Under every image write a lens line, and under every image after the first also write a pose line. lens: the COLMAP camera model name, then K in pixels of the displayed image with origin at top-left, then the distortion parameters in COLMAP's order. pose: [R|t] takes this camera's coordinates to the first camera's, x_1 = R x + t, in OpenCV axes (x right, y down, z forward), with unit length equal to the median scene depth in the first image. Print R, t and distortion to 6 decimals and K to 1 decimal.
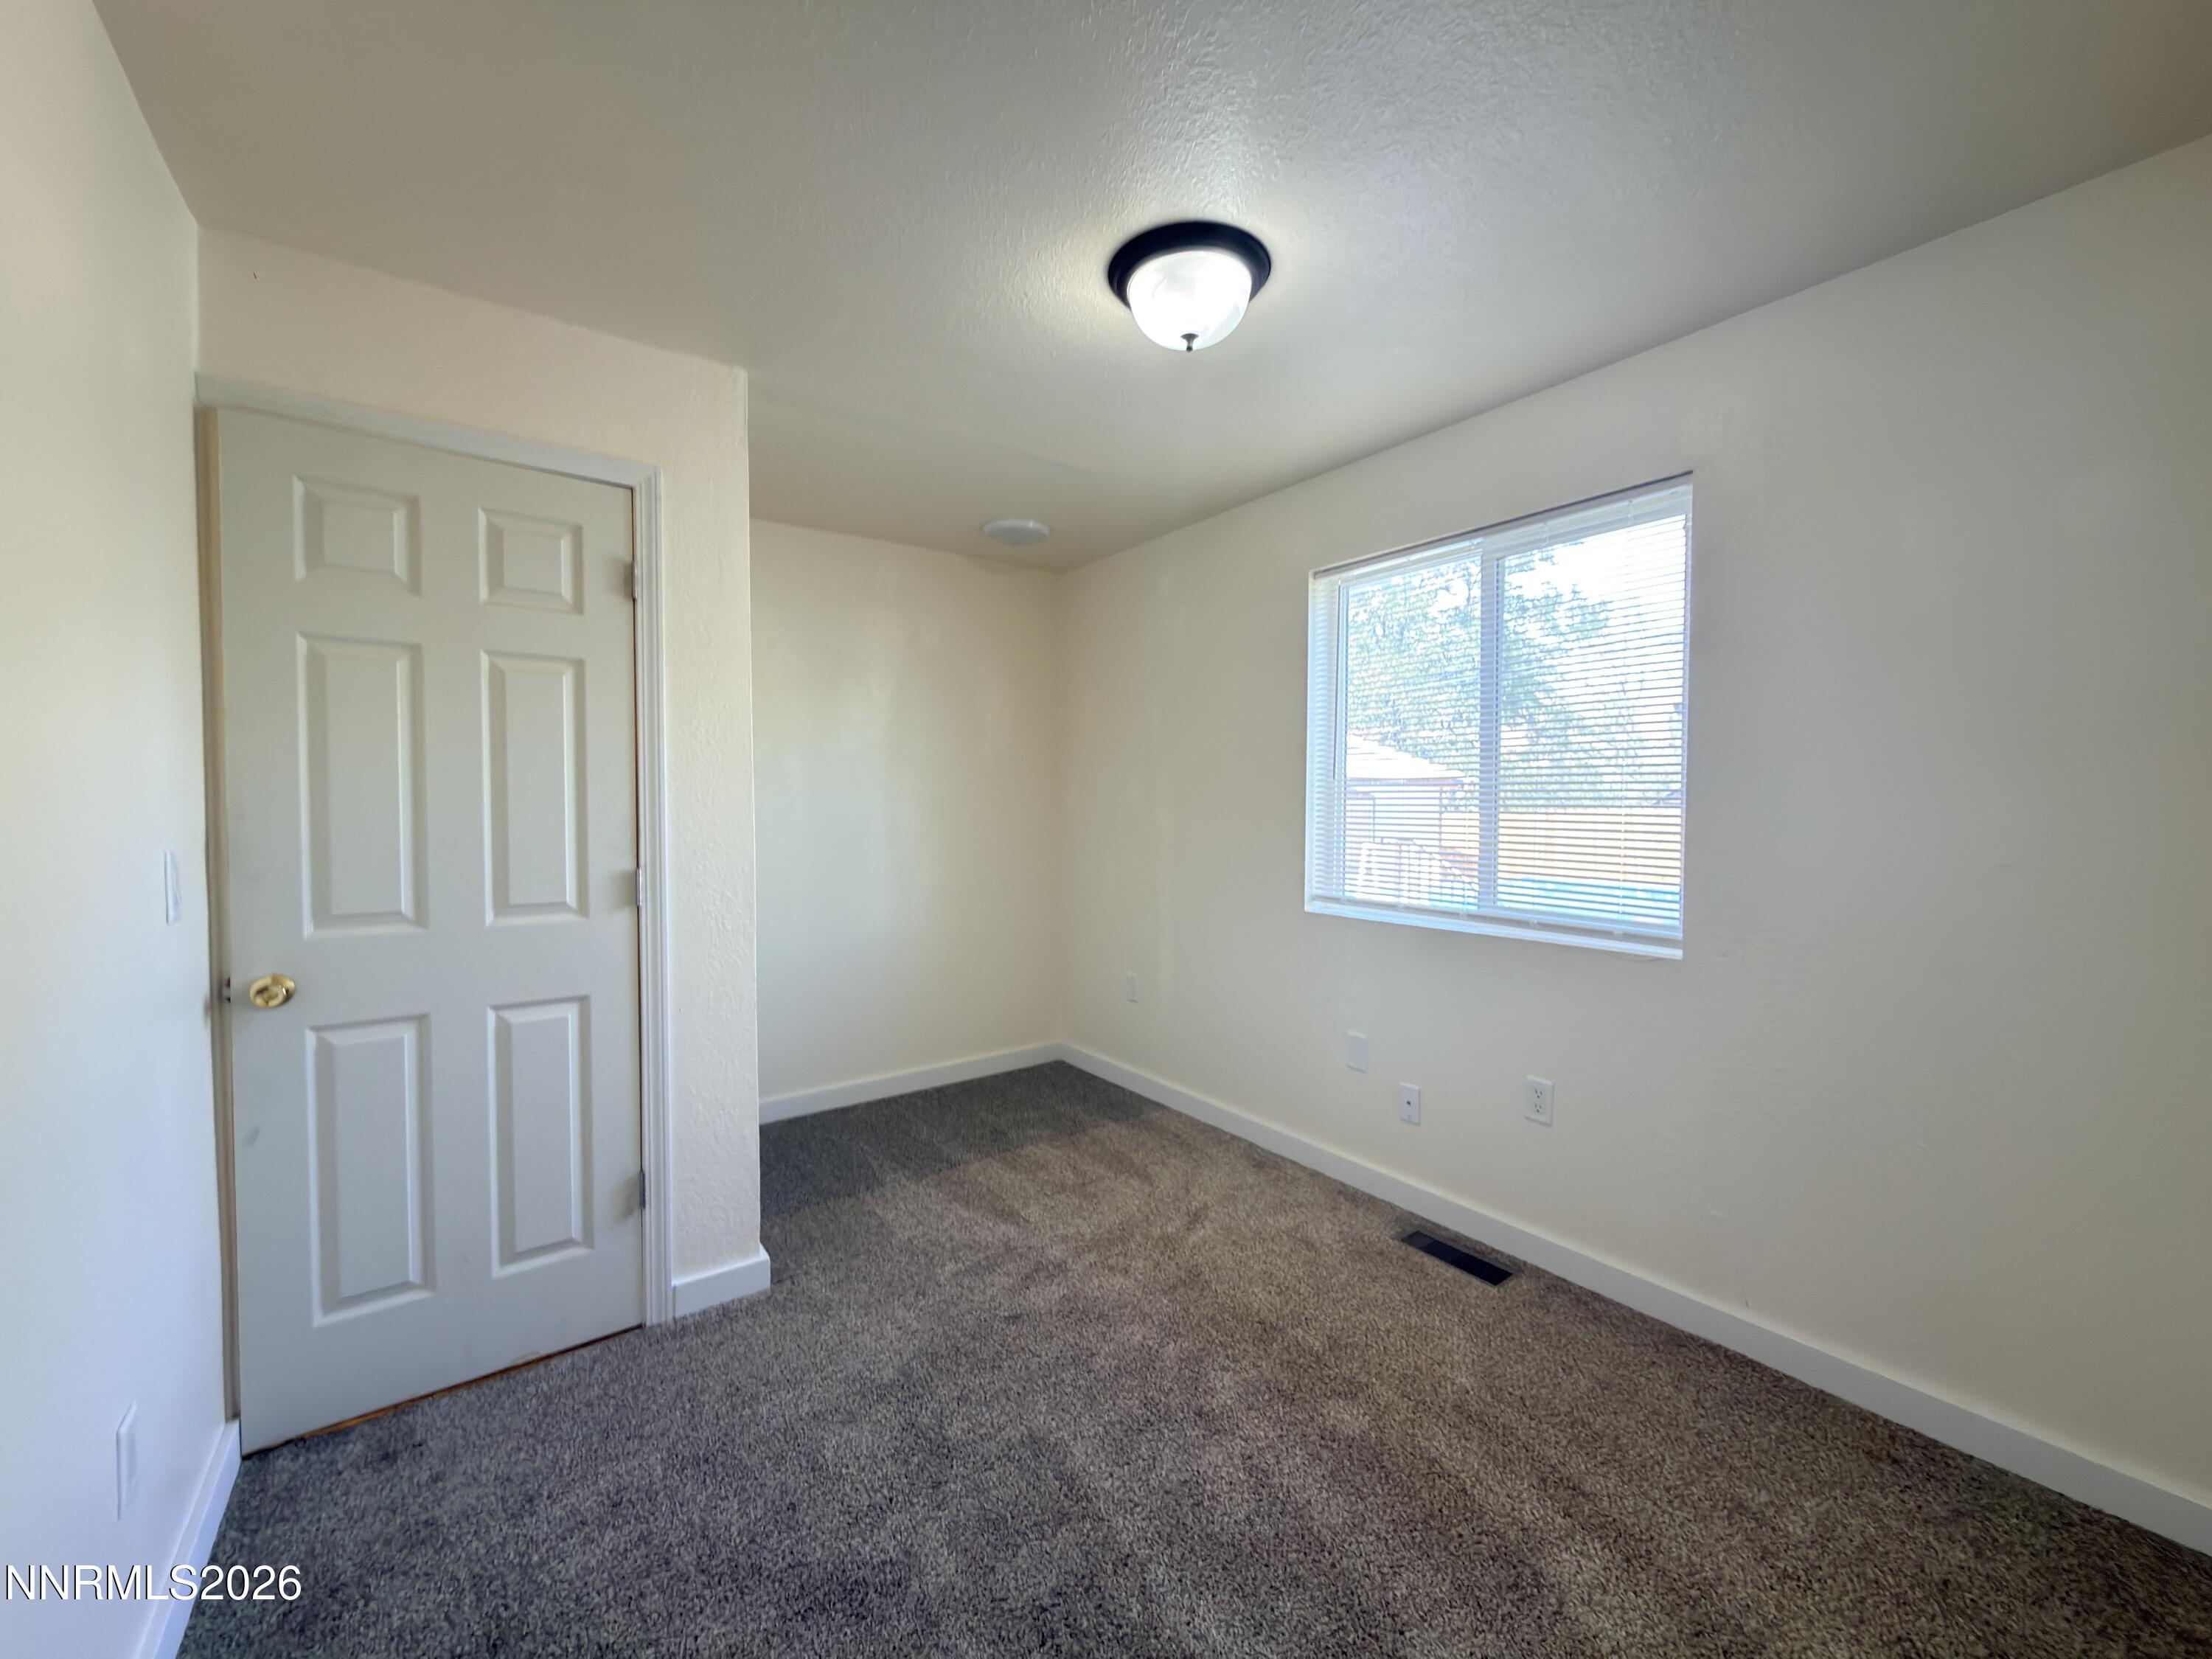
lens RADIAL K [[884.3, 0, 1103.2], [0, 884.3, 821.5], [0, 0, 1]] dist [0.003778, -0.000144]
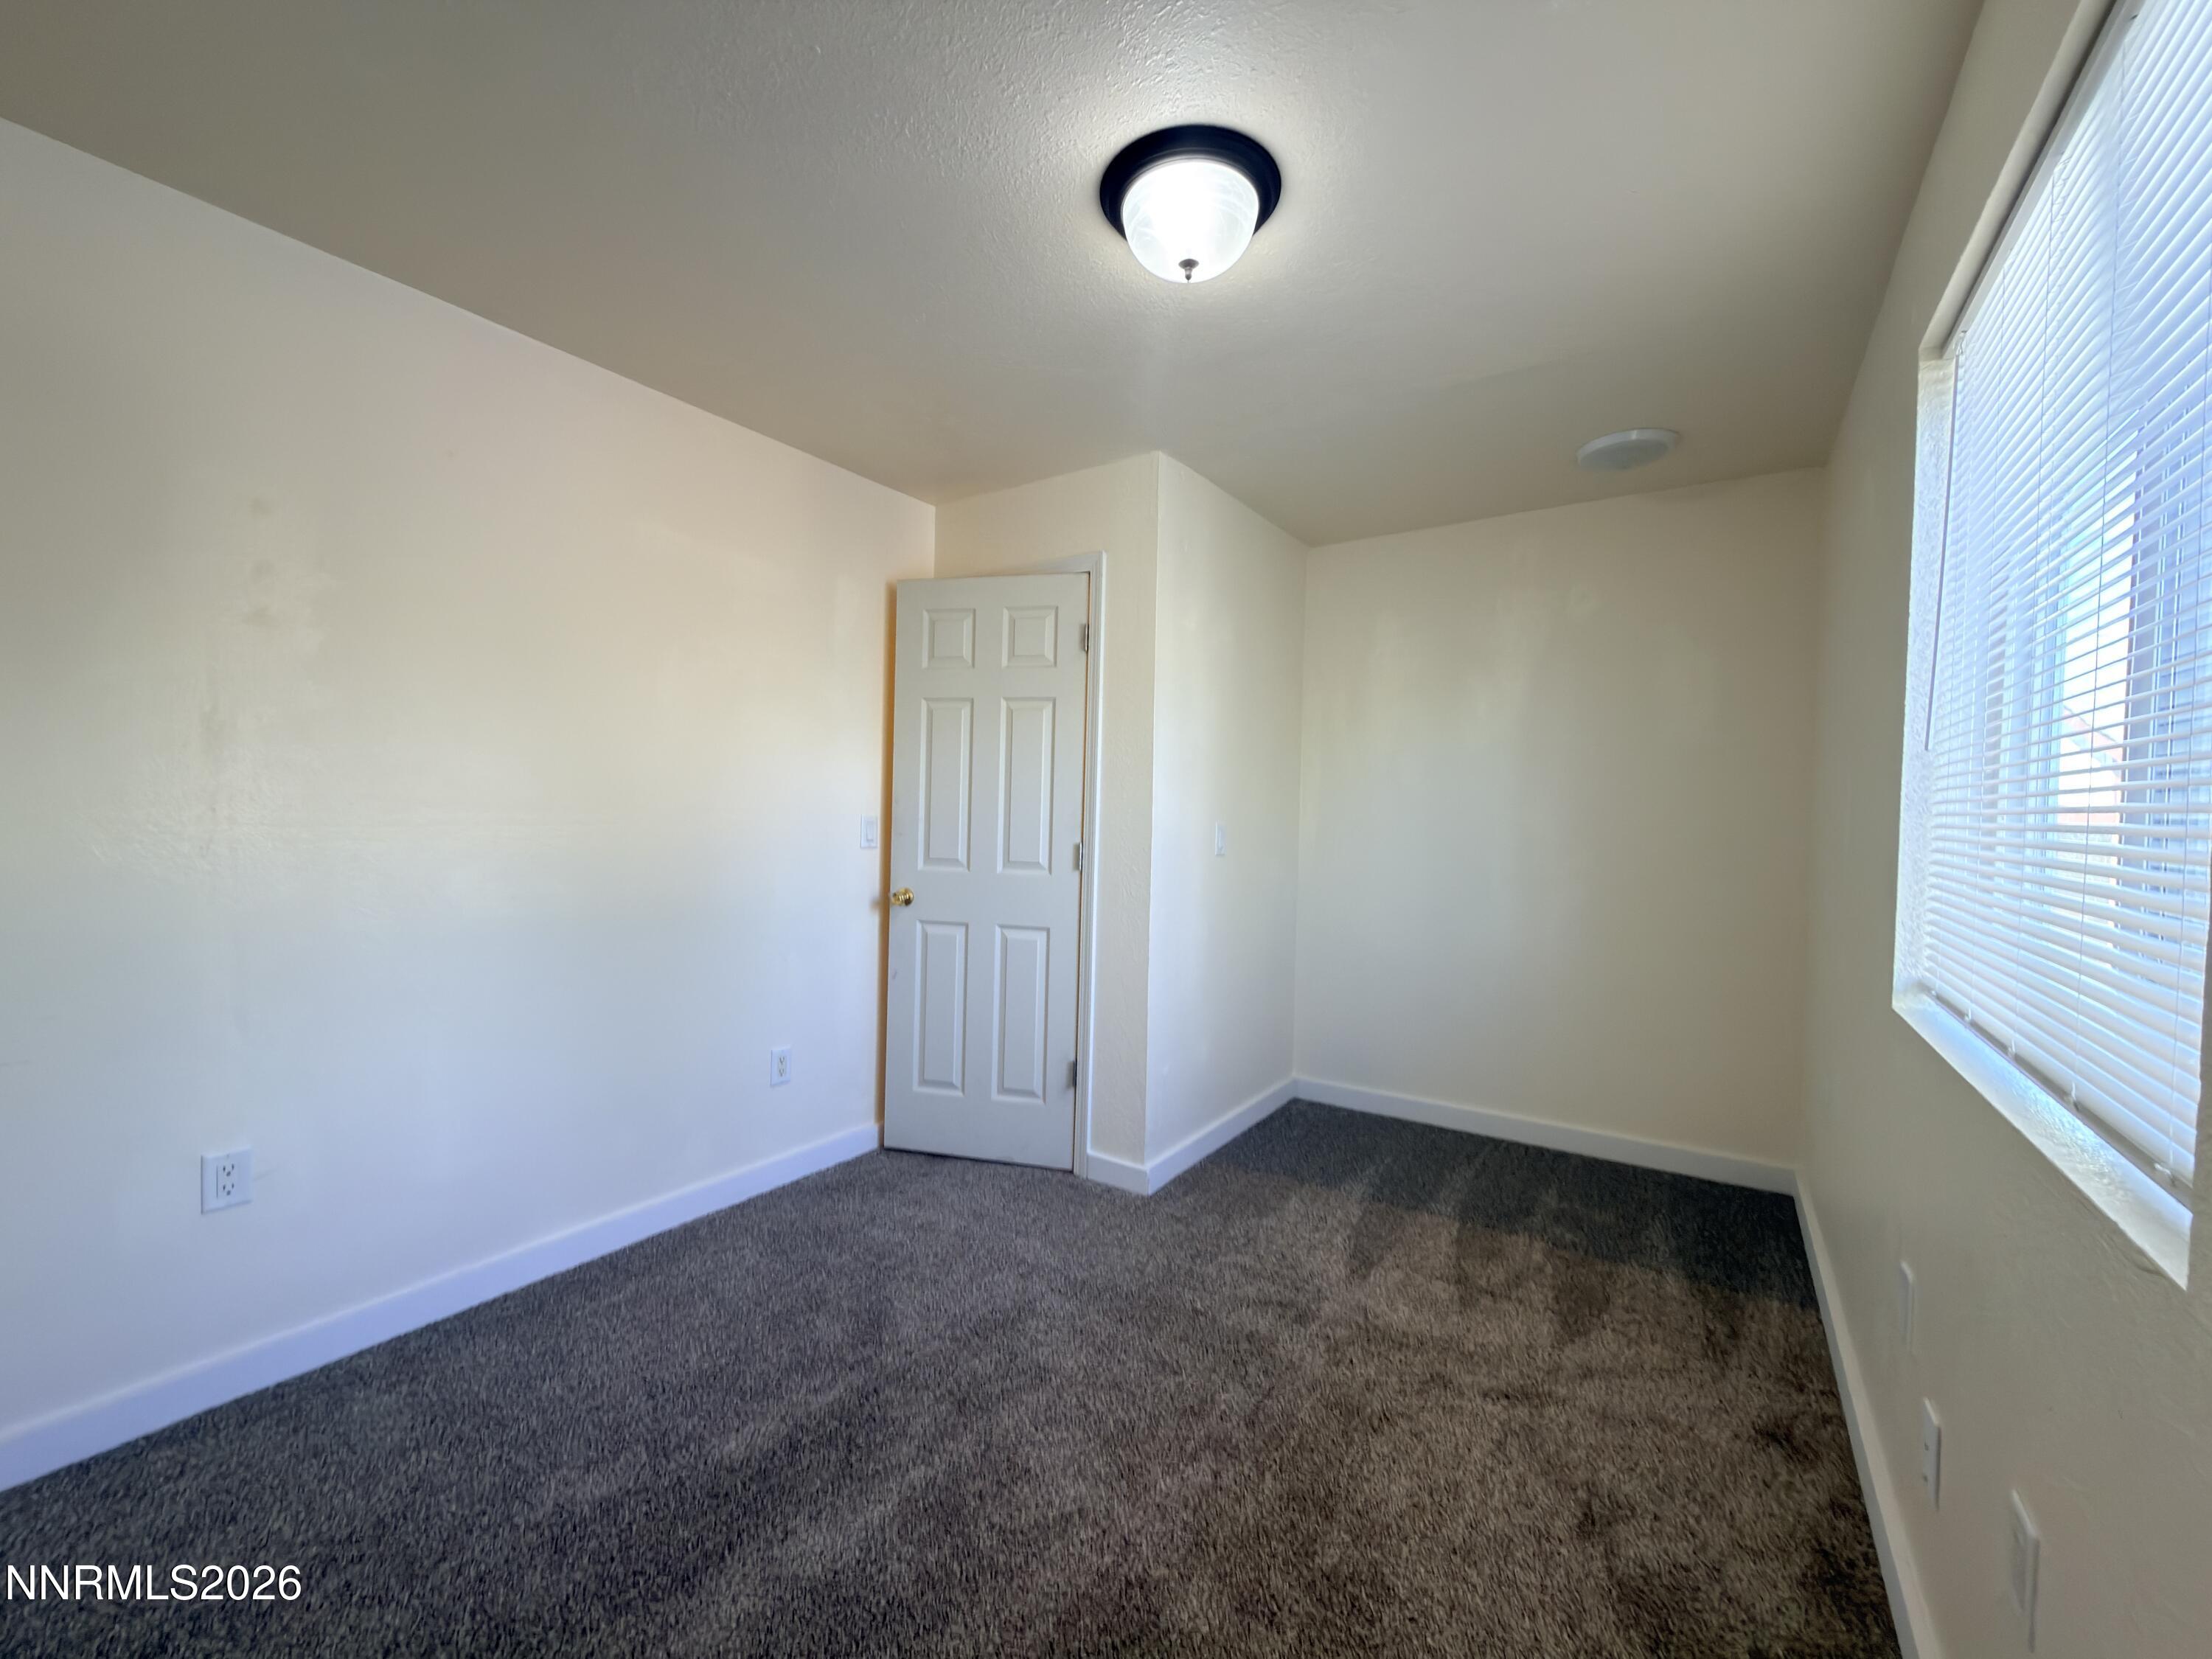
lens RADIAL K [[884.3, 0, 1100.3], [0, 884.3, 844.2], [0, 0, 1]] dist [0.003778, -0.000144]
pose [[0.354485, 0.049773, -0.933736, 0.672980], [-0.040882, 0.998452, 0.037703, -0.002265], [0.934167, 0.024808, 0.355972, 0.460876]]
